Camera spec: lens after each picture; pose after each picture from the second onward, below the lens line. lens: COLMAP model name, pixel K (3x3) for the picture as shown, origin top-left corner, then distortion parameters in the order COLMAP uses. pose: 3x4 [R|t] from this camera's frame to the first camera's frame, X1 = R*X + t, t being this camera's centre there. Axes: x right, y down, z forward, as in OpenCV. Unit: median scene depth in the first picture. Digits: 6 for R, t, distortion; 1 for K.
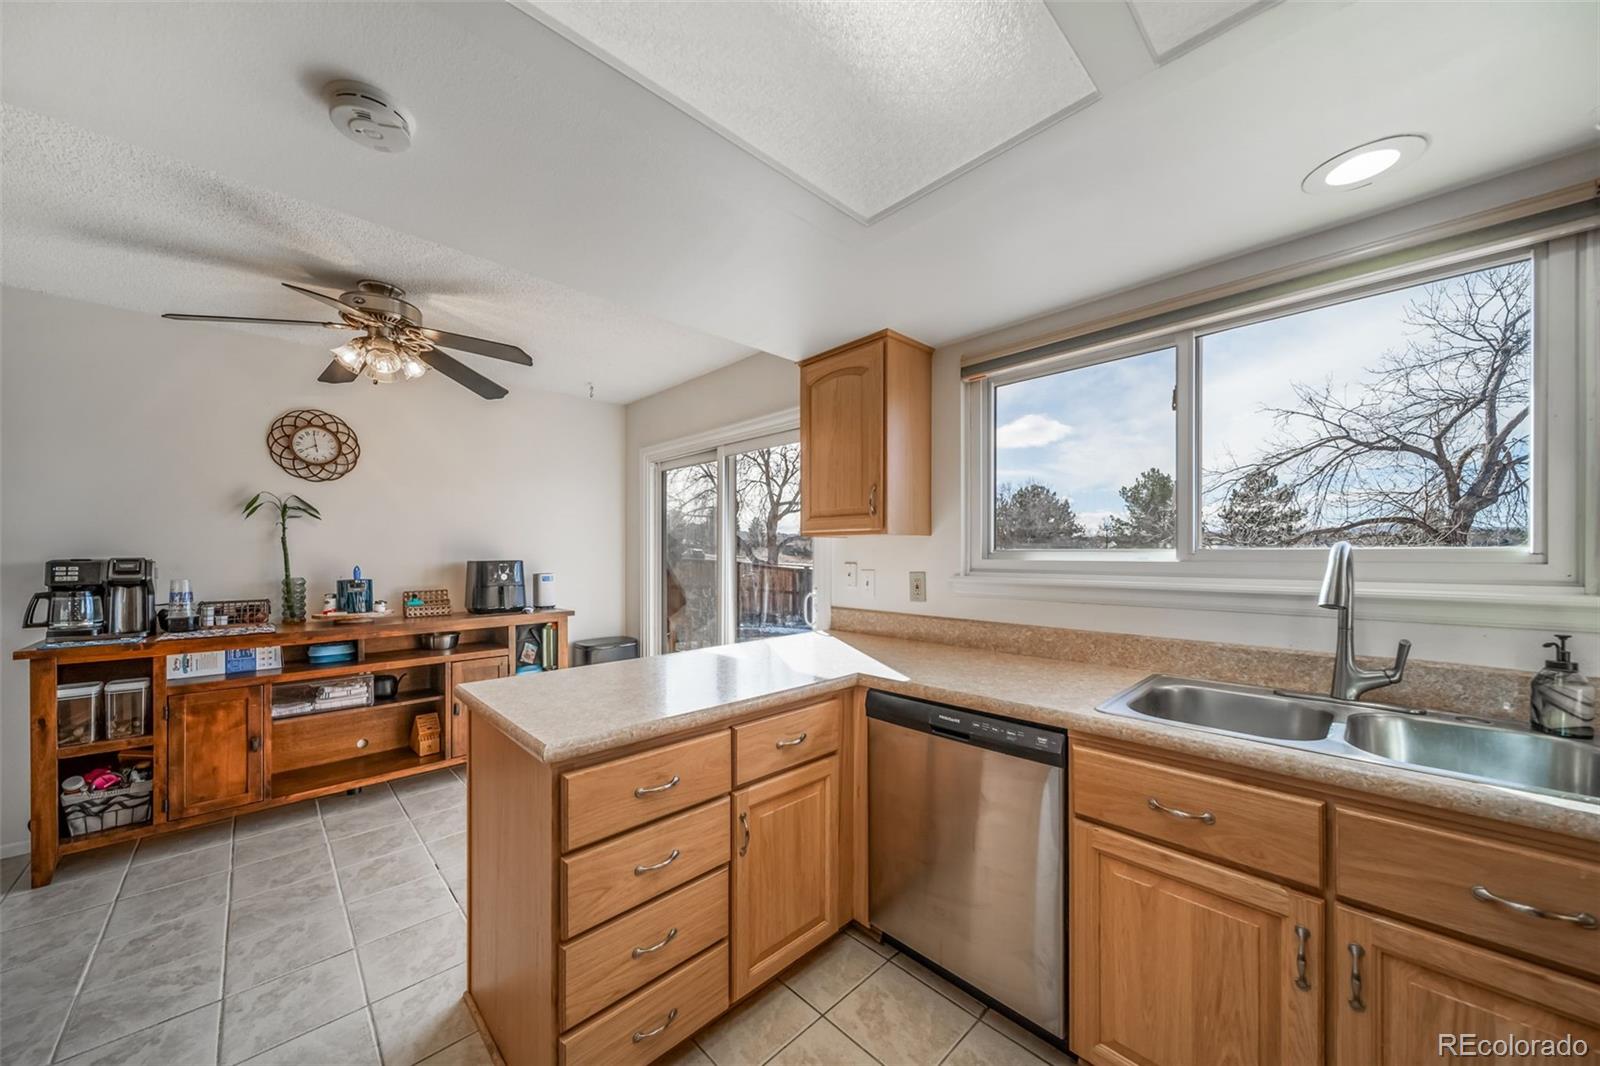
lens RADIAL K [[563.3, 0, 773.4], [0, 563.3, 553.4], [0, 0, 1]] dist [0.001463, -0.000745]
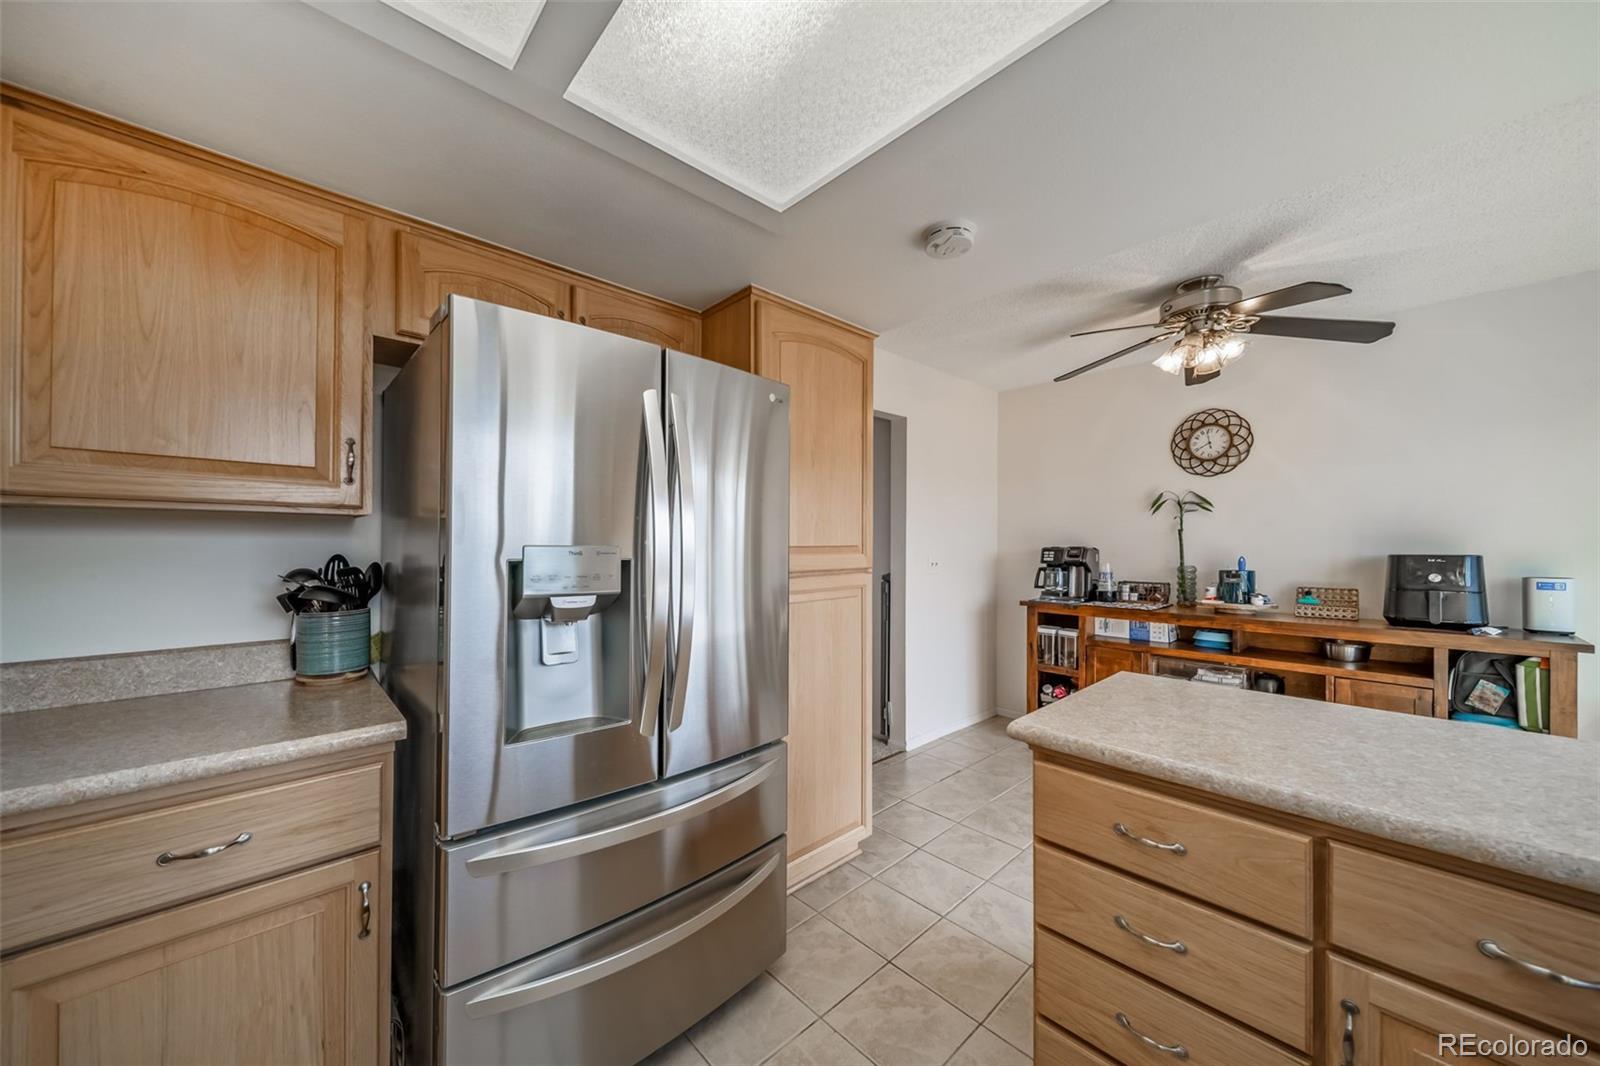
lens RADIAL K [[563.3, 0, 795.4], [0, 563.3, 544.0], [0, 0, 1]] dist [0.001463, -0.000745]
pose [[0.001844, 0.003495, -0.999992, 0.263873], [-0.002841, 0.999990, 0.003490, -0.001141], [0.999994, 0.002834, 0.001854, 0.224643]]
